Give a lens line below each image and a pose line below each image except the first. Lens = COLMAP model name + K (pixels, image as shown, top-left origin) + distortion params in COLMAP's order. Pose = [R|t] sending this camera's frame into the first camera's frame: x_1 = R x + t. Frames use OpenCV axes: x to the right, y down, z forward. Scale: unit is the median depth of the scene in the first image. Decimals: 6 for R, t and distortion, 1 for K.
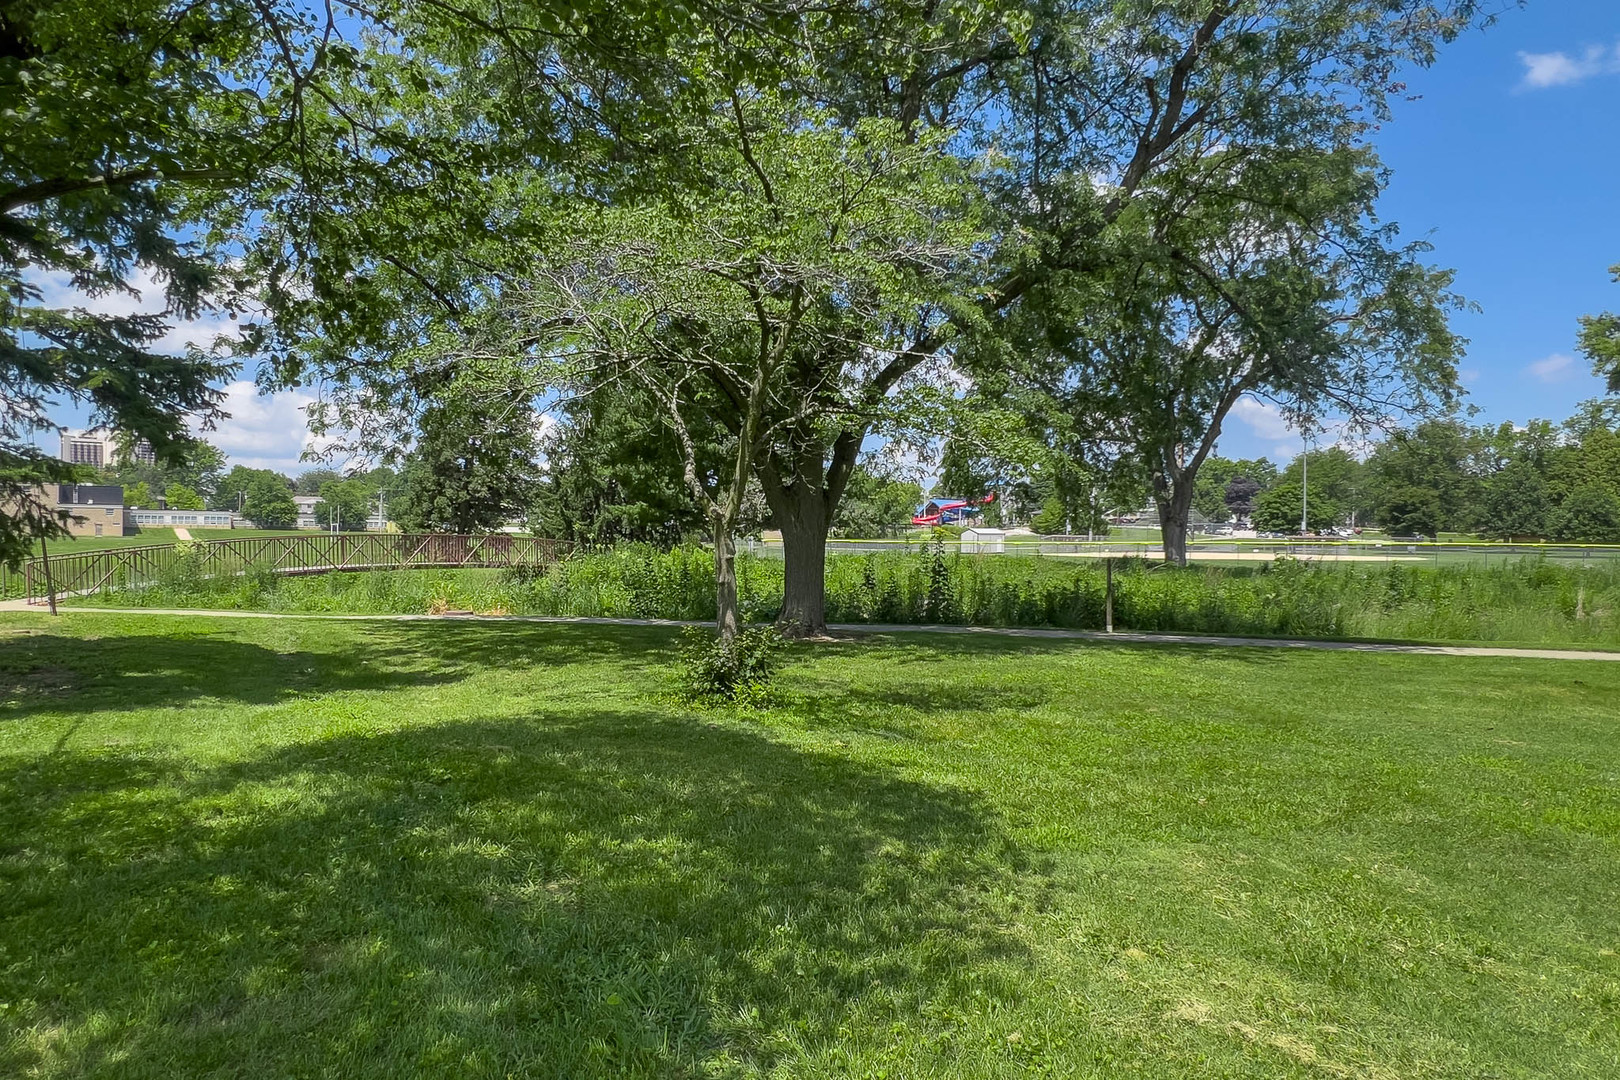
lens RADIAL K [[944.3, 0, 810.0], [0, 944.3, 540.0], [0, 0, 1]] dist [-0.004267, -0.001288]
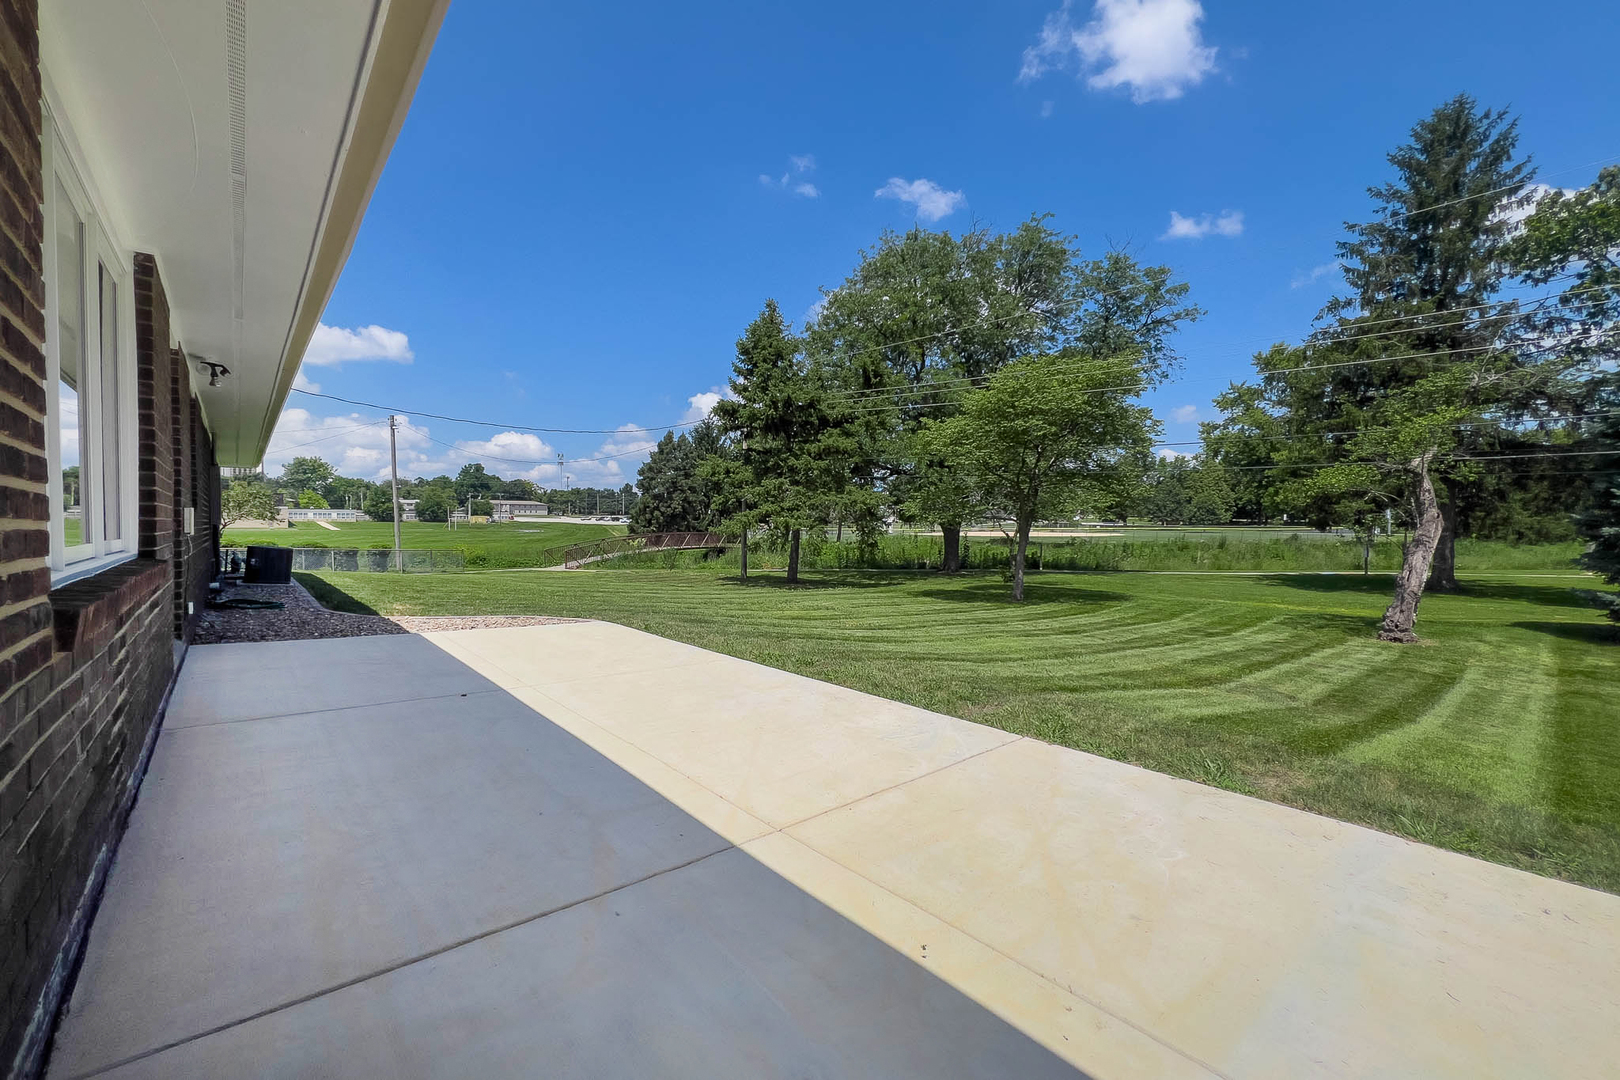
lens RADIAL K [[599.6, 0, 810.0], [0, 599.6, 540.0], [0, 0, 1]] dist [-0.047409, 0.006539]
pose [[0.995034, -0.011803, 0.098828, -0.199159], [0.009286, 0.999622, 0.025891, -0.015358], [-0.099096, -0.024844, 0.994768, -0.248506]]
